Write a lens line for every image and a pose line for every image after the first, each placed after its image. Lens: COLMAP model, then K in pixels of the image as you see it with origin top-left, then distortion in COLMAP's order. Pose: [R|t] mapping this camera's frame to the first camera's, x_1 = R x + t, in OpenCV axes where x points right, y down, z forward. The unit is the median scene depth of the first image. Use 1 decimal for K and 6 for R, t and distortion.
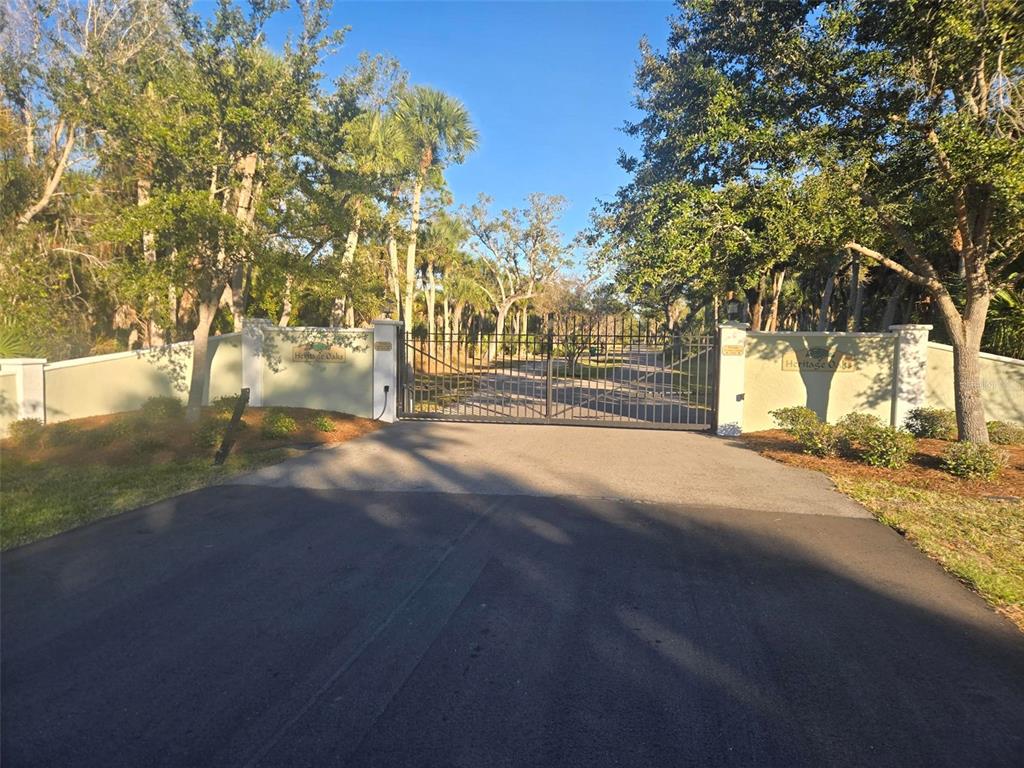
lens RADIAL K [[722.4, 0, 512.0], [0, 722.4, 384.0], [0, 0, 1]] dist [0.035849, -0.002087]
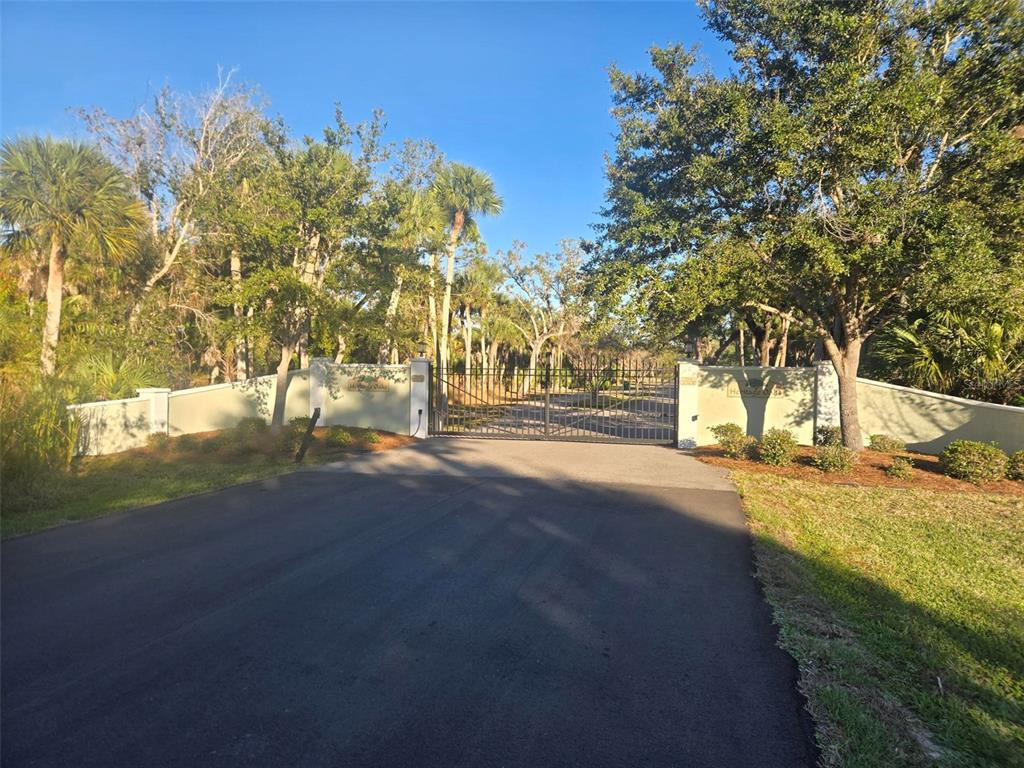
lens RADIAL K [[722.4, 0, 512.0], [0, 722.4, 384.0], [0, 0, 1]] dist [0.035849, -0.002087]
pose [[0.998067, -0.001858, -0.062125, 0.069587], [-0.001145, 0.998834, -0.048268, 0.019686], [0.062142, 0.048246, 0.996901, -0.274583]]
